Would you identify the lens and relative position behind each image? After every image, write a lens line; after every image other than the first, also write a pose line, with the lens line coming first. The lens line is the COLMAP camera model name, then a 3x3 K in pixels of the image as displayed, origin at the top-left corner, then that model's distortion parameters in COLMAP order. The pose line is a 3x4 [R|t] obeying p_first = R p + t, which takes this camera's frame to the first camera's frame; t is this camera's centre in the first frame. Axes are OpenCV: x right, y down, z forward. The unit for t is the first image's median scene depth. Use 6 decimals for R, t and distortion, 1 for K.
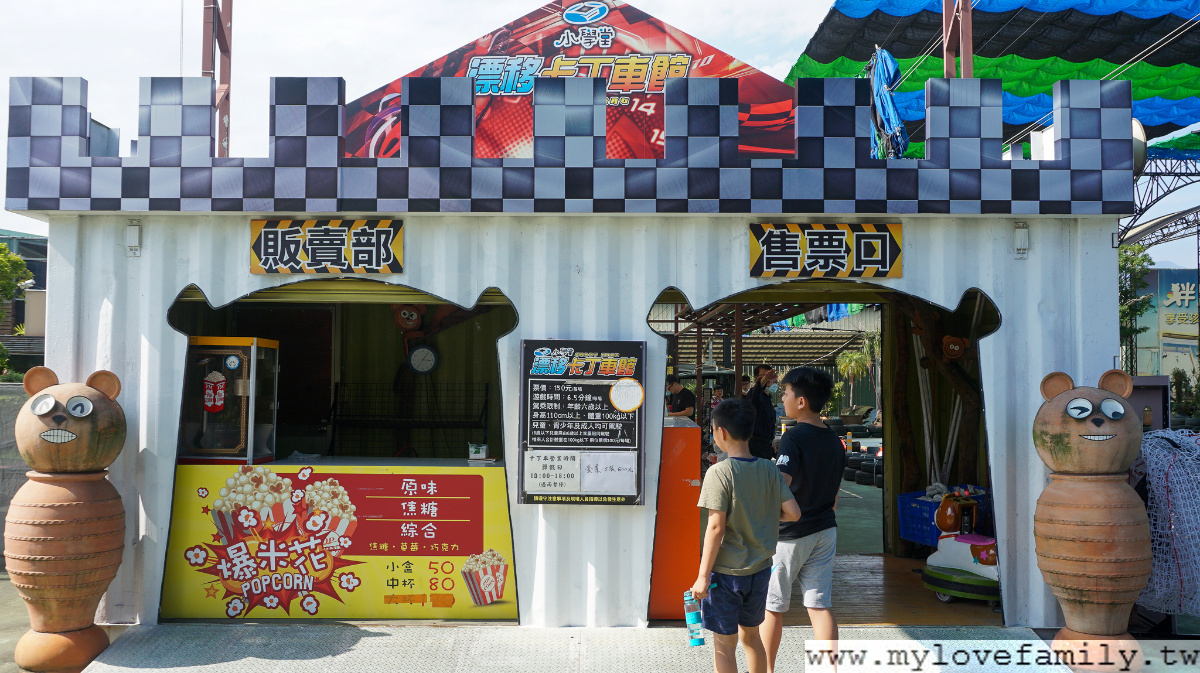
lens RADIAL K [[1056.7, 0, 600.0], [0, 1056.7, 336.5], [0, 0, 1]] dist [0.006265, 0.001610]
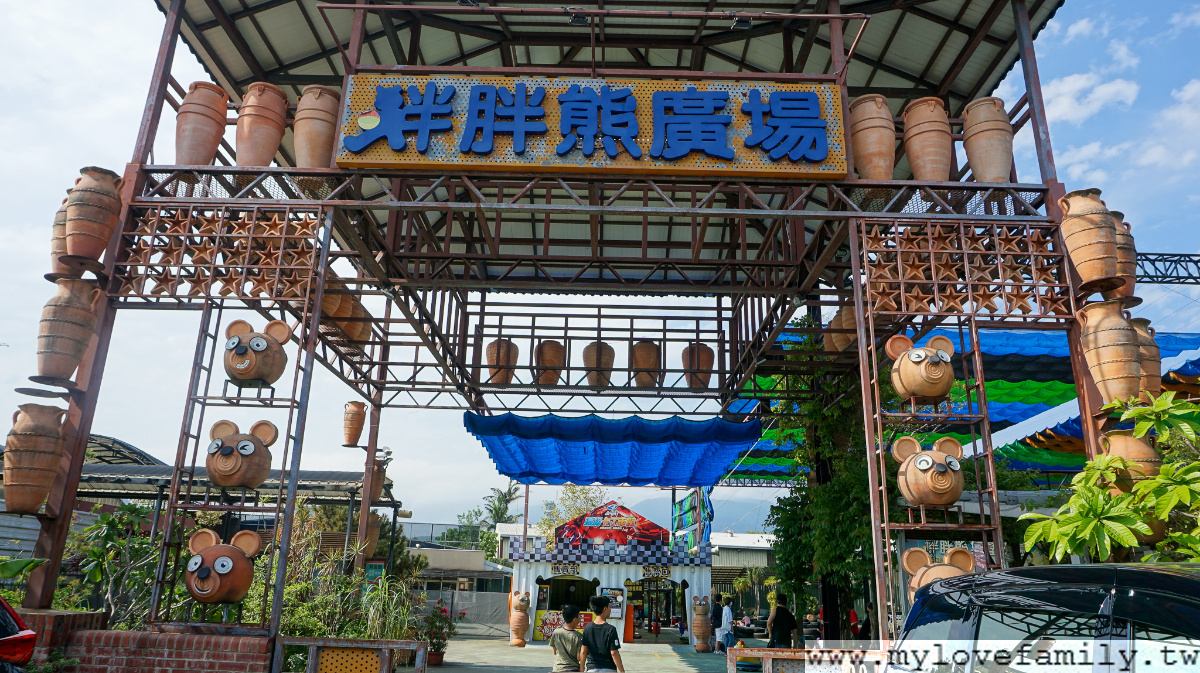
lens RADIAL K [[842.7, 0, 600.0], [0, 842.7, 336.5], [0, 0, 1]] dist [-0.007728, -0.000802]
pose [[0.999709, 0.021282, -0.011336, -0.055990], [-0.023392, 0.970039, -0.241822, -0.202855], [0.005850, 0.242017, 0.970254, -3.531746]]
